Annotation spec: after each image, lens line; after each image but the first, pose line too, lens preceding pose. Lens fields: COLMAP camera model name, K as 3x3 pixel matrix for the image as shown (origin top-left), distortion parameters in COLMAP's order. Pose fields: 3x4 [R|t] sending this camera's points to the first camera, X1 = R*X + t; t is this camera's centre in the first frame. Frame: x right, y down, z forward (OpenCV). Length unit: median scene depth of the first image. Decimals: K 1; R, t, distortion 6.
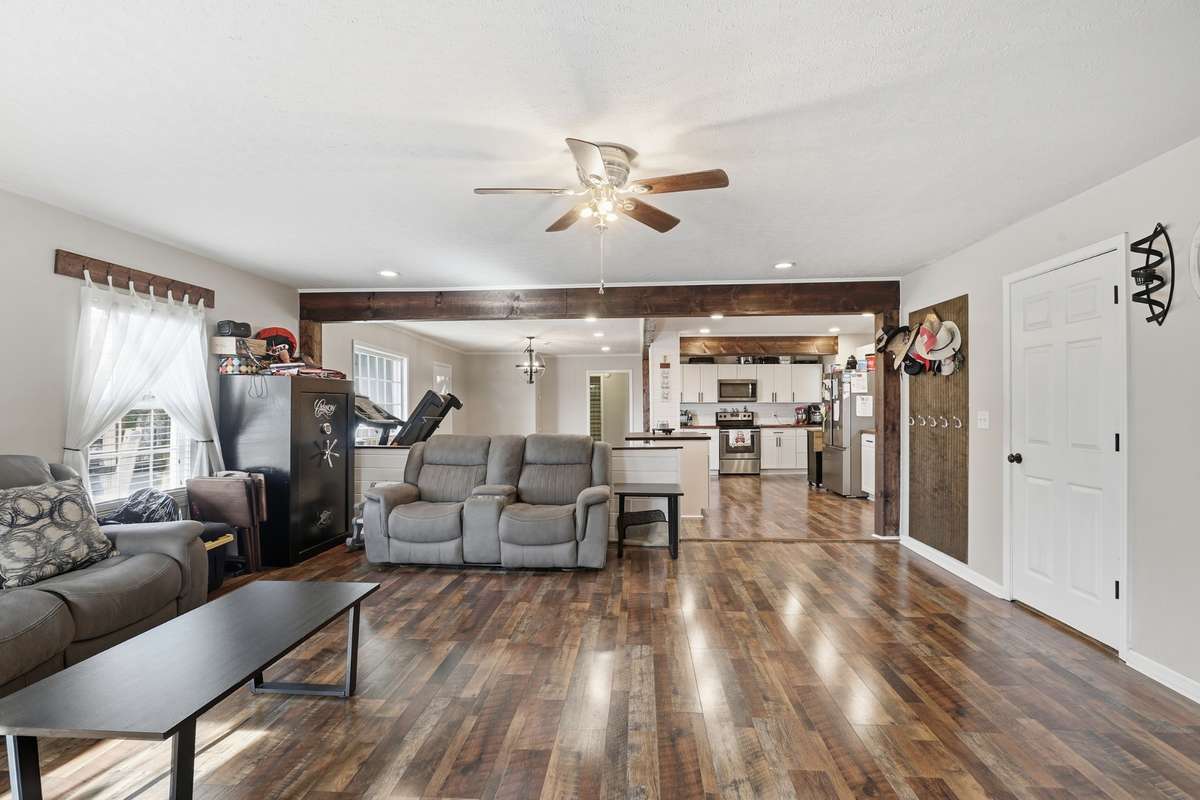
lens RADIAL K [[571.0, 0, 608.1], [0, 571.0, 398.7], [0, 0, 1]] dist [-0.076153, 0.040421]
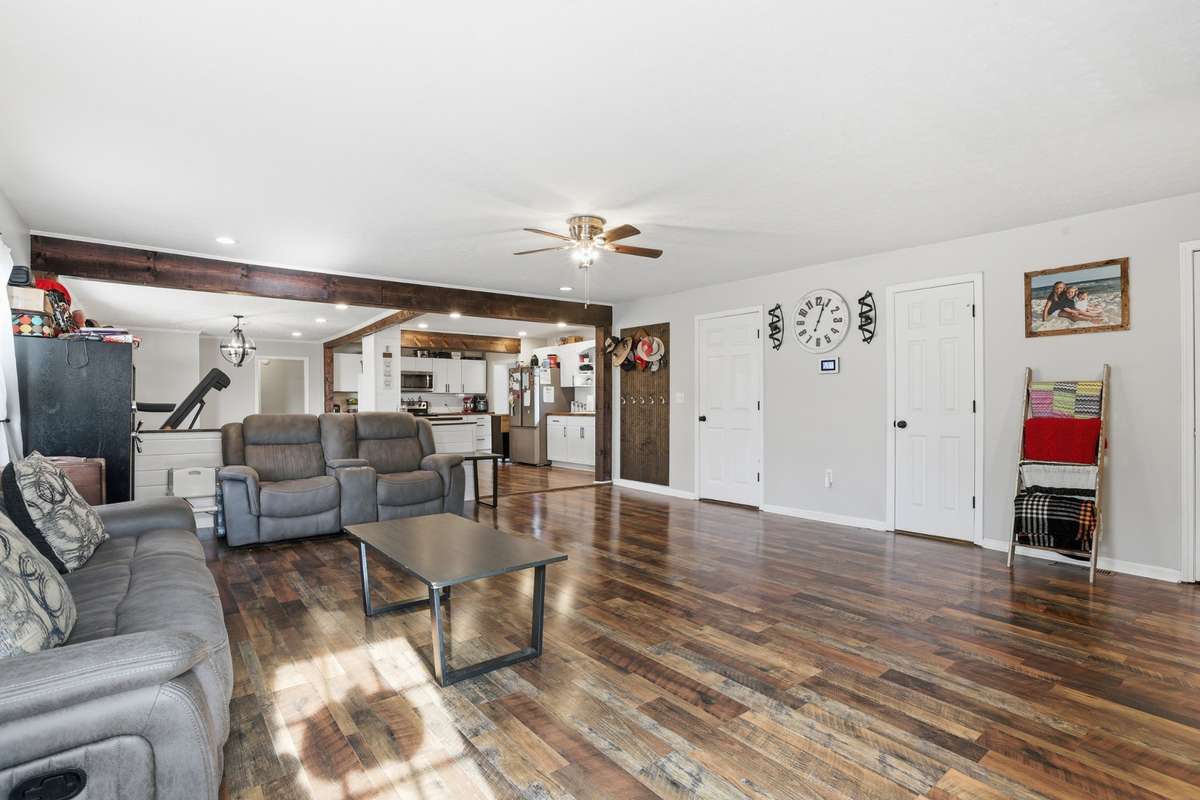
lens RADIAL K [[571.0, 0, 608.1], [0, 571.0, 398.7], [0, 0, 1]] dist [-0.076153, 0.040421]
pose [[0.737910, 0.005276, 0.674879, -0.502993], [-0.008388, 0.999964, 0.001354, 0.030486], [-0.674847, -0.006660, 0.737927, -0.099384]]
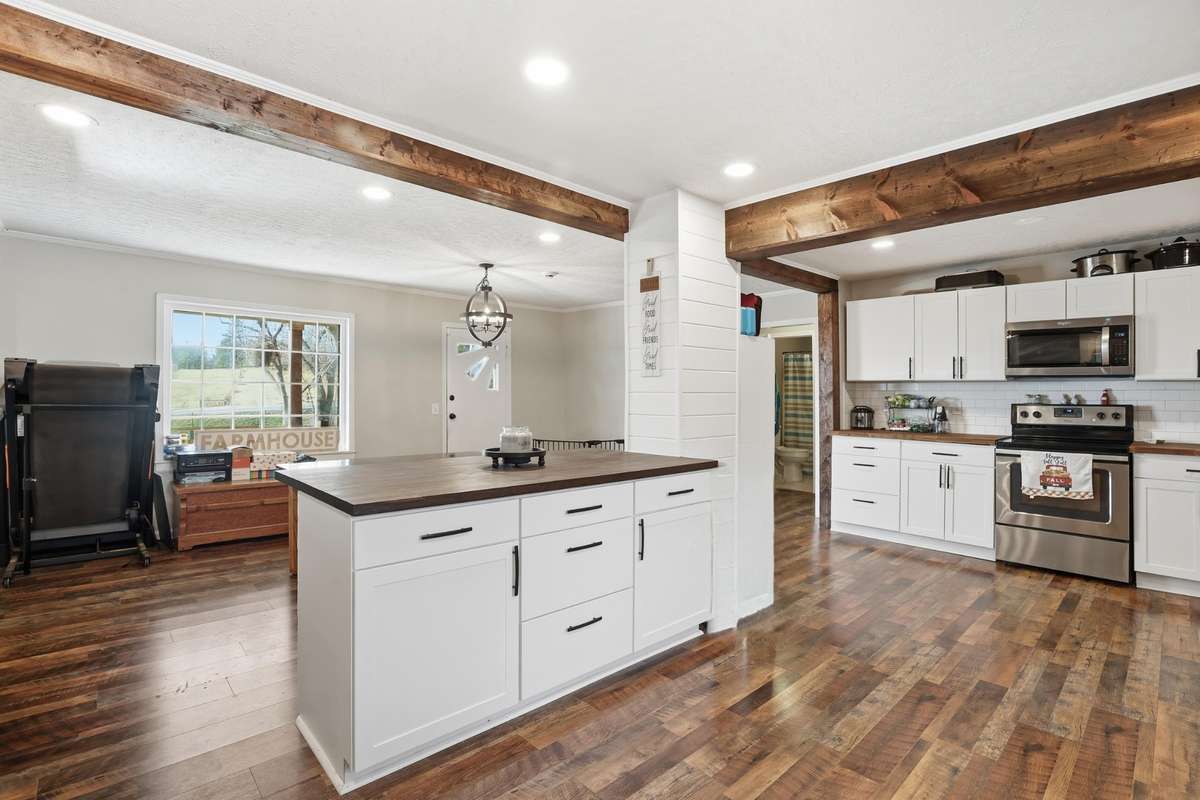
lens RADIAL K [[571.0, 0, 608.1], [0, 571.0, 398.7], [0, 0, 1]] dist [-0.076153, 0.040421]
pose [[0.719158, 0.015945, -0.694663, 0.575081], [0.006161, 0.999551, 0.029321, 0.014632], [0.694819, -0.025366, 0.718737, 1.138980]]
